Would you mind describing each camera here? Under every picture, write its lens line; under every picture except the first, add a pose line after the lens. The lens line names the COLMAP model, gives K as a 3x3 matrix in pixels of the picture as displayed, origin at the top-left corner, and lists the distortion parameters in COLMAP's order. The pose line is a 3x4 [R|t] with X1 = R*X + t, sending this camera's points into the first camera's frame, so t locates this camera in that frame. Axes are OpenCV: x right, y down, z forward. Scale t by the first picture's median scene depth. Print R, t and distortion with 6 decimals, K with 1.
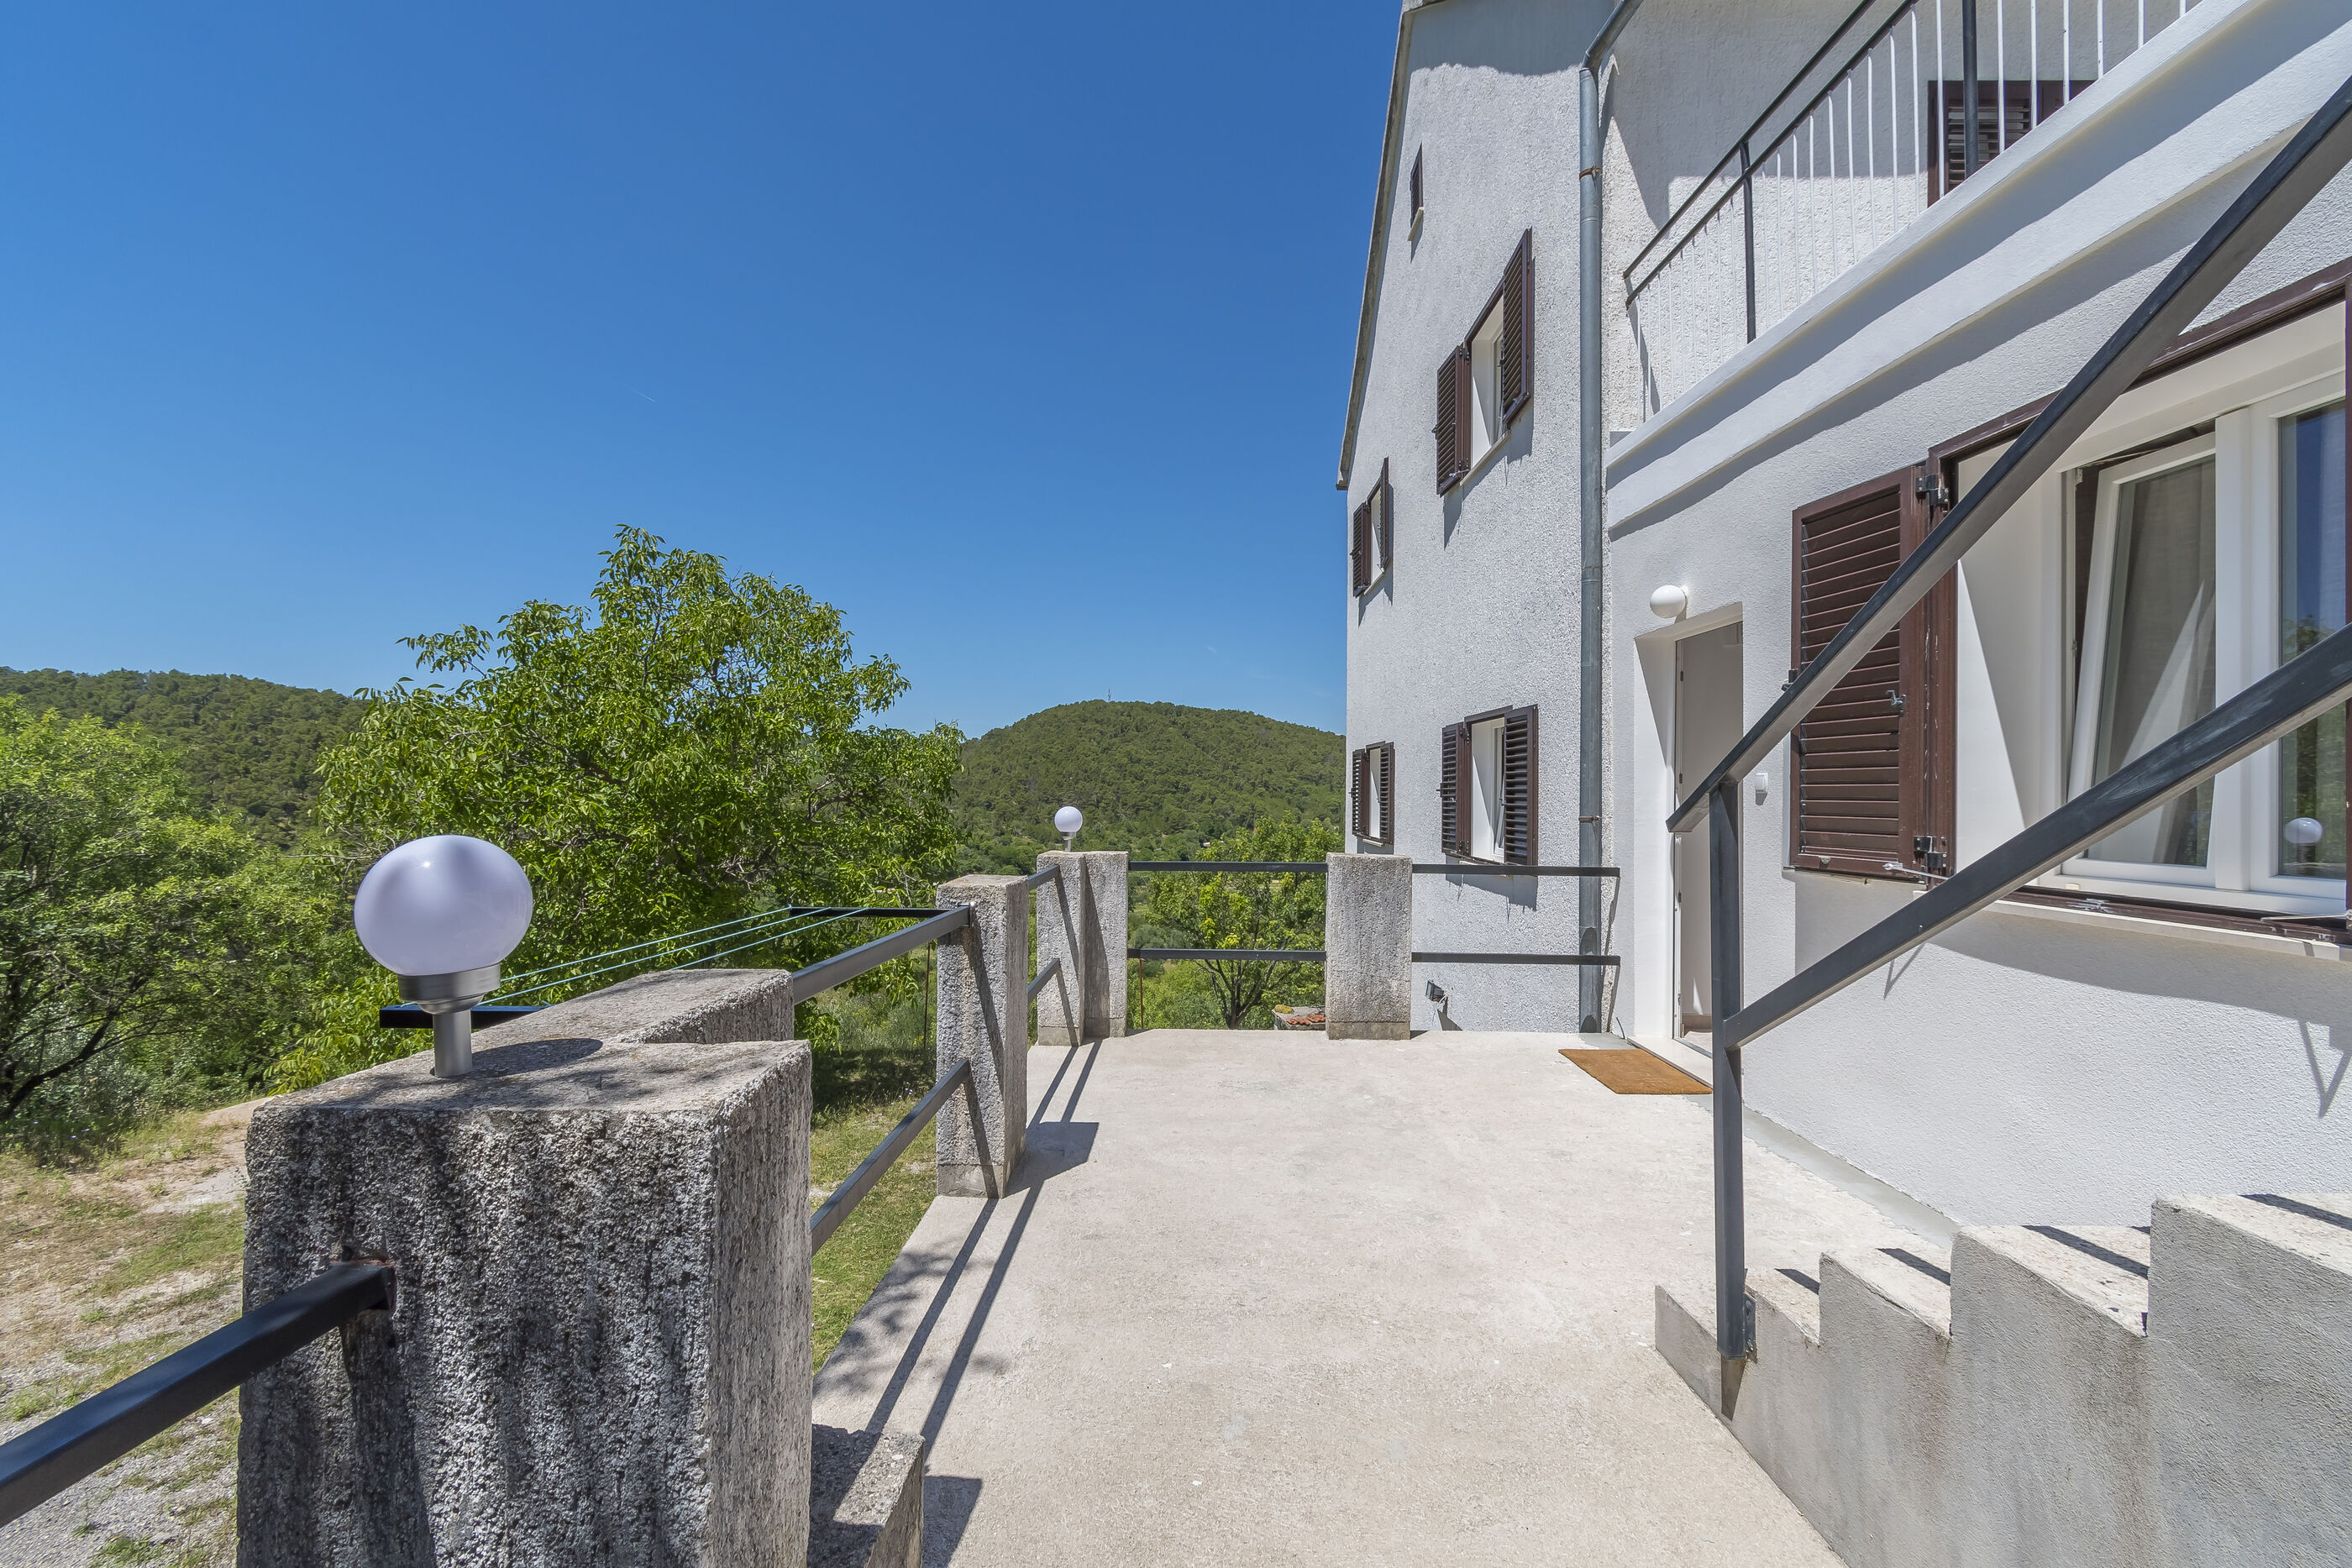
lens RADIAL K [[1029.3, 0, 1169.4], [0, 1029.3, 783.9], [0, 0, 1]] dist [0.002905, -0.000824]
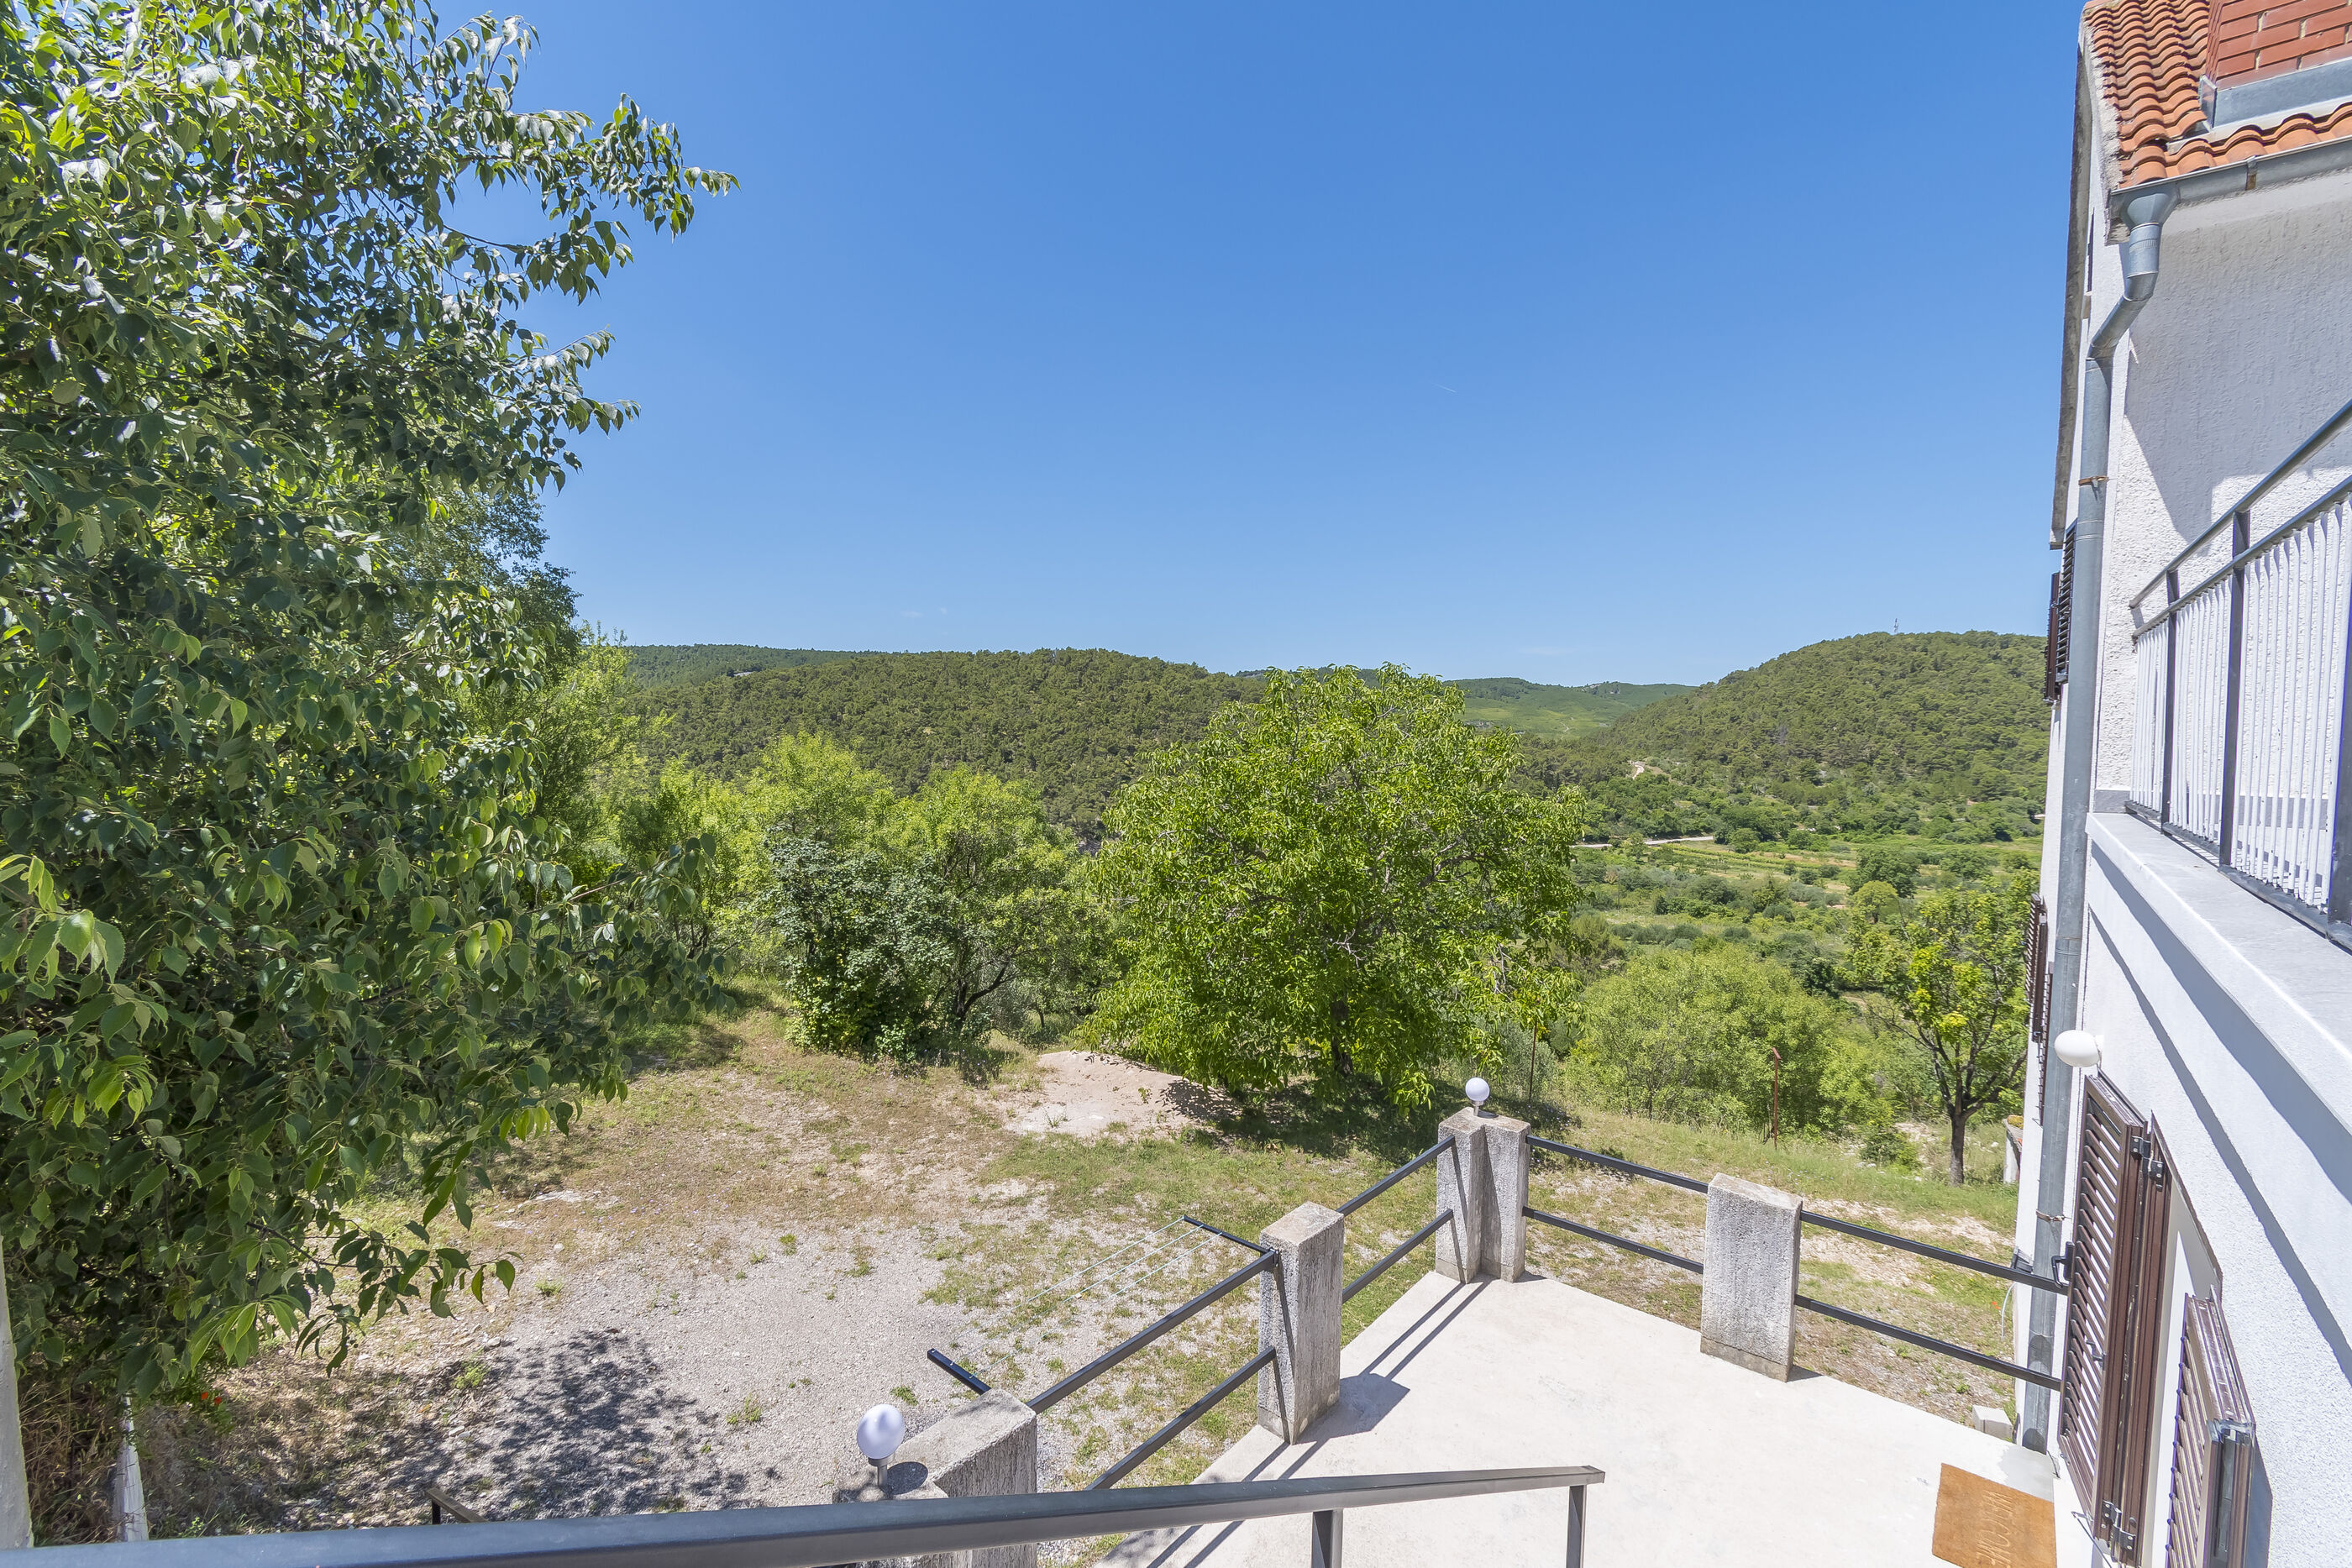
lens RADIAL K [[1029.3, 0, 1169.4], [0, 1029.3, 783.9], [0, 0, 1]] dist [0.002905, -0.000824]
pose [[0.782421, 0.041475, -0.621367, 0.305313], [-0.007219, 0.998317, 0.057546, -0.334864], [0.622708, -0.040539, 0.781404, -0.135789]]
